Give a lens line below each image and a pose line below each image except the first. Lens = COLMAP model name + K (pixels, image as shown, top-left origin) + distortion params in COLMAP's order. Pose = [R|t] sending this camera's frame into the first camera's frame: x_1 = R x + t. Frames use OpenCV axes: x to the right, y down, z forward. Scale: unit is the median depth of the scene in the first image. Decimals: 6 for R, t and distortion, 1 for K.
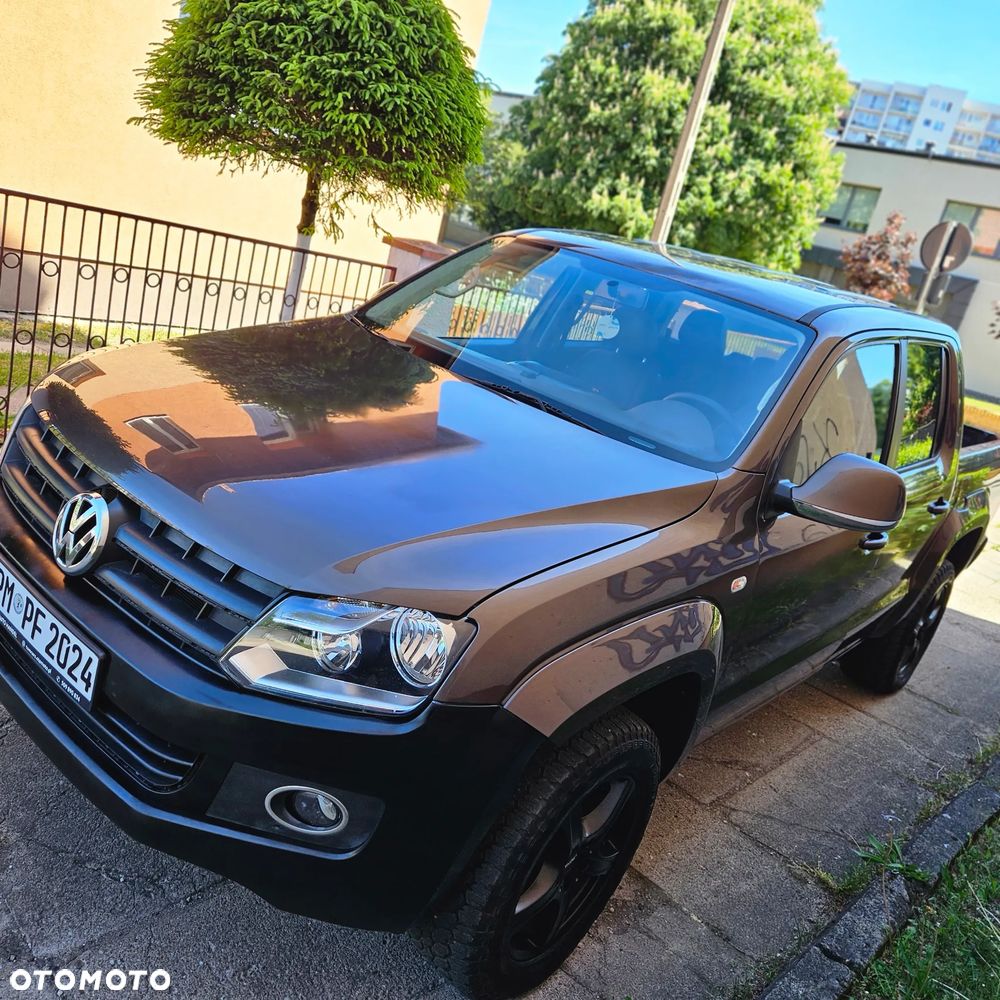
lens RADIAL K [[898.6, 0, 500.0], [0, 898.6, 500.0], [0, 0, 1]] dist [0.069256, -0.062493]
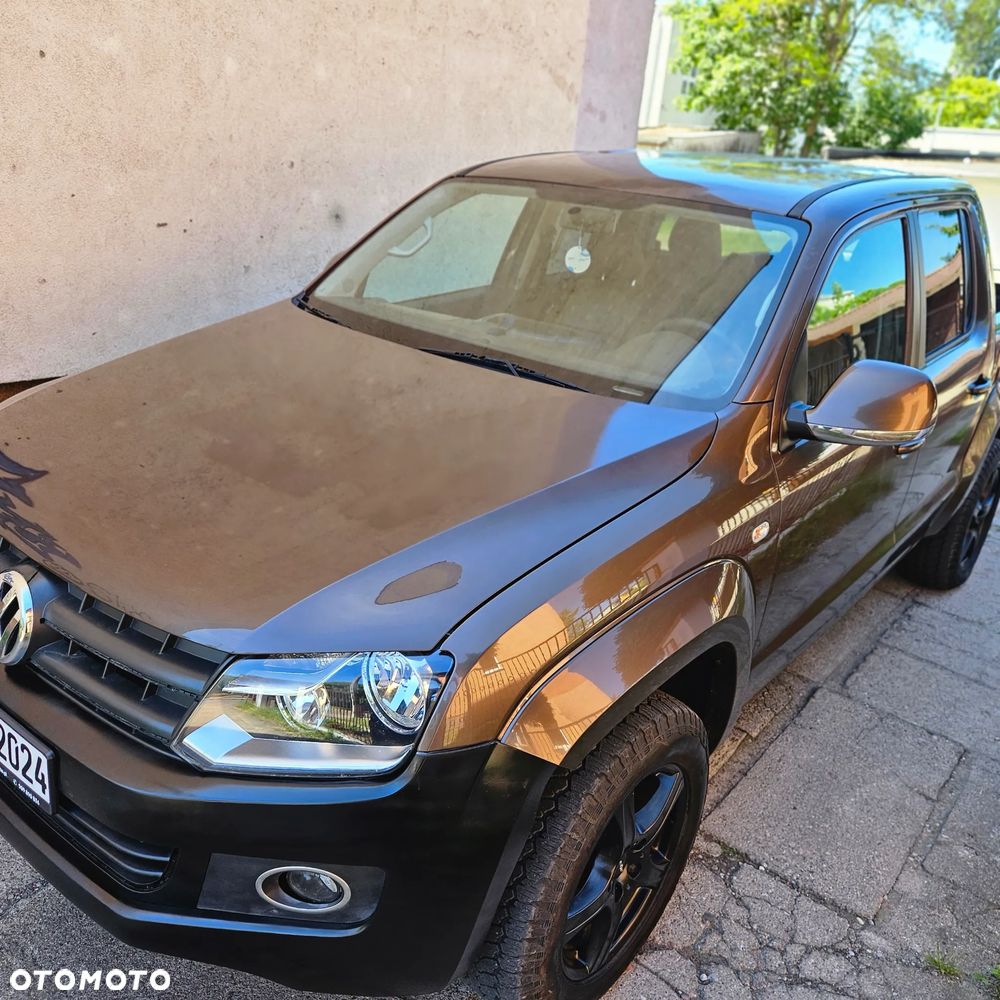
lens RADIAL K [[898.6, 0, 500.0], [0, 898.6, 500.0], [0, 0, 1]] dist [0.069256, -0.062493]
pose [[0.983954, -0.170381, -0.052969, 0.085319], [0.173892, 0.982216, 0.070809, -0.059773], [0.039963, -0.078884, 0.996083, 0.144774]]
